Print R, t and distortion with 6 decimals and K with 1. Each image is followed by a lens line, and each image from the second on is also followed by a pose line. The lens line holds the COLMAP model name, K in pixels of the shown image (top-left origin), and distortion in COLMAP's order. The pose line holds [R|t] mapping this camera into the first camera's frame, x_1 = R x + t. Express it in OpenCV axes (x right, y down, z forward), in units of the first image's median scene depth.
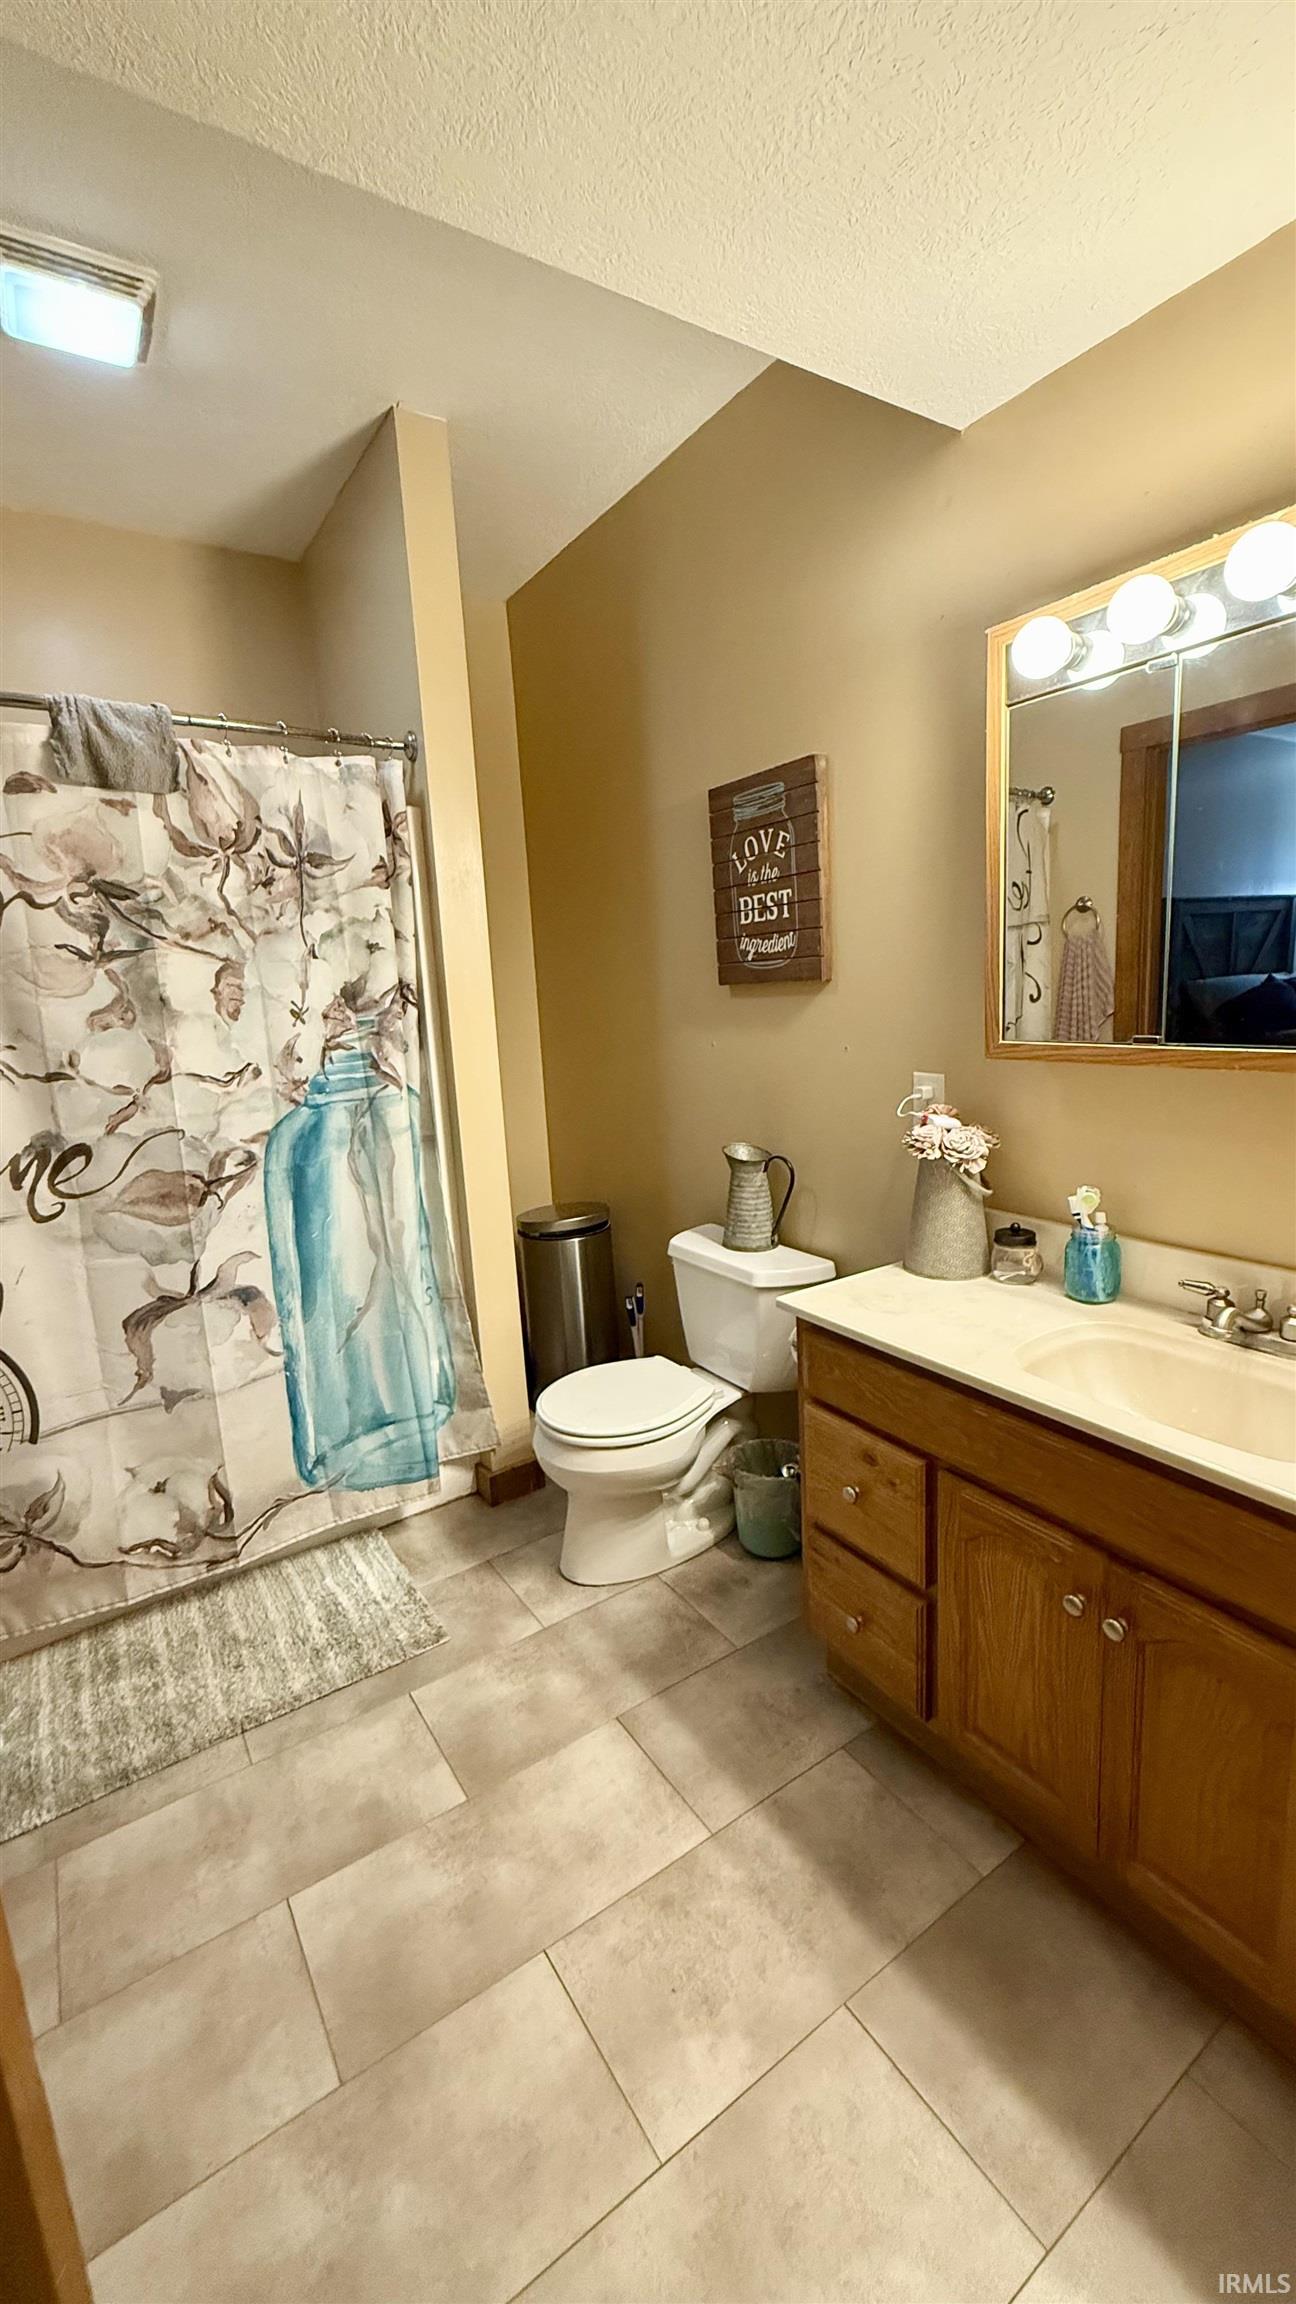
lens RADIAL K [[920.2, 0, 648.8], [0, 920.2, 1147.1], [0, 0, 1]] dist [-0.001921, 0.000603]
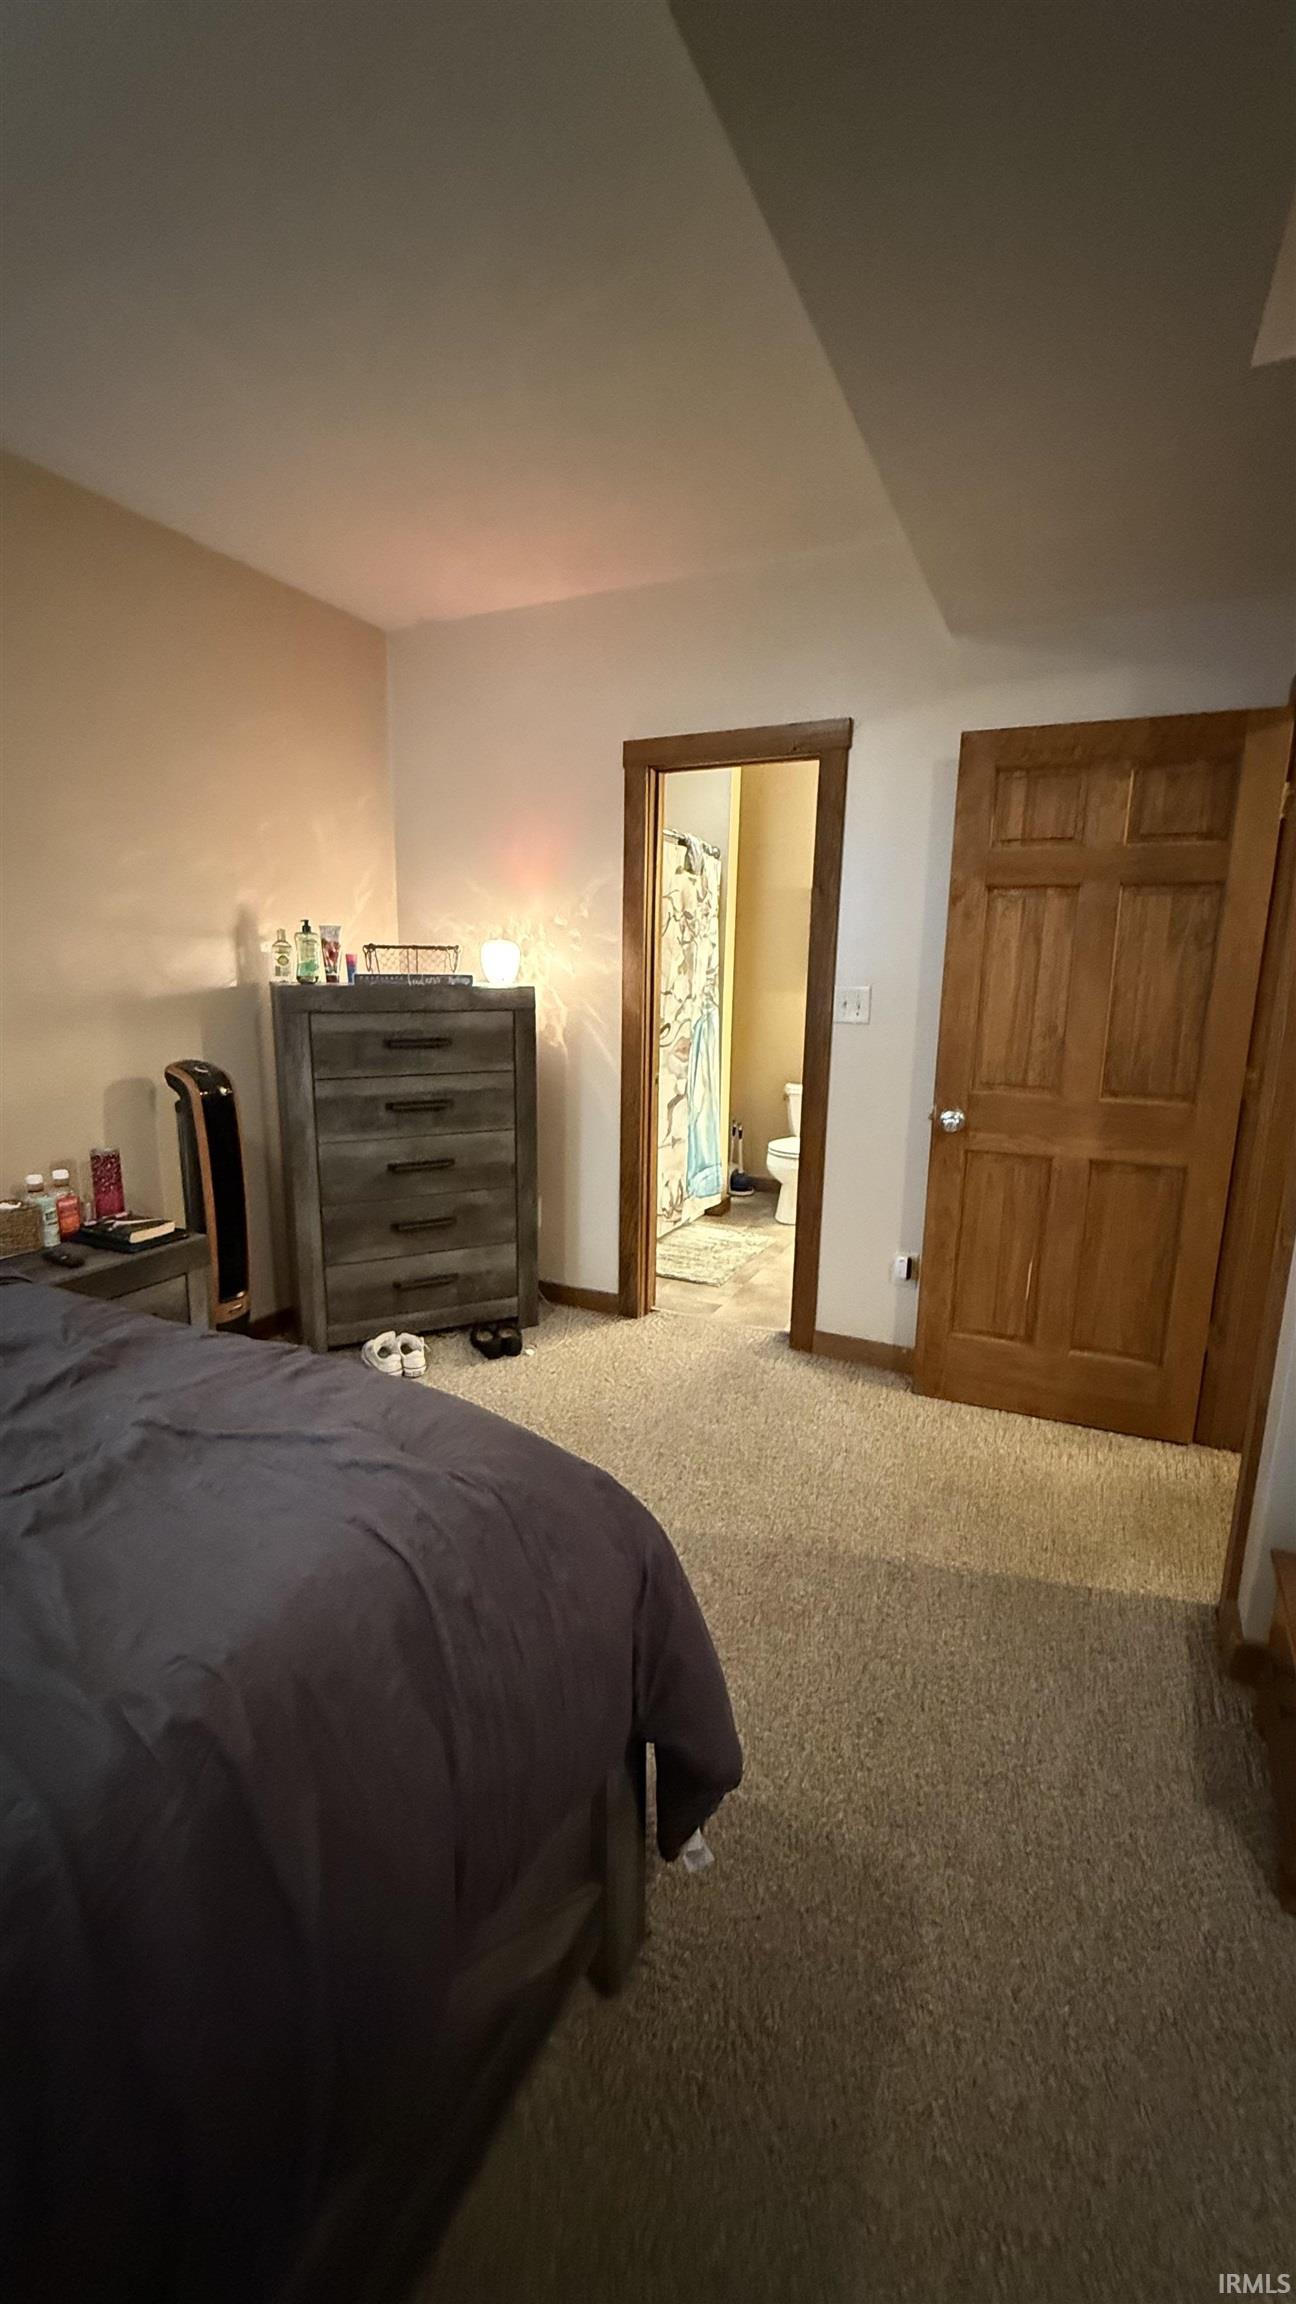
lens RADIAL K [[920.2, 0, 648.3], [0, 920.2, 1156.1], [0, 0, 1]] dist [-0.001921, 0.000603]
pose [[0.859437, -0.035983, 0.509974, -1.818252], [0.031319, 0.999352, 0.017732, 0.282147], [-0.510282, 0.000732, 0.860007, -0.939766]]
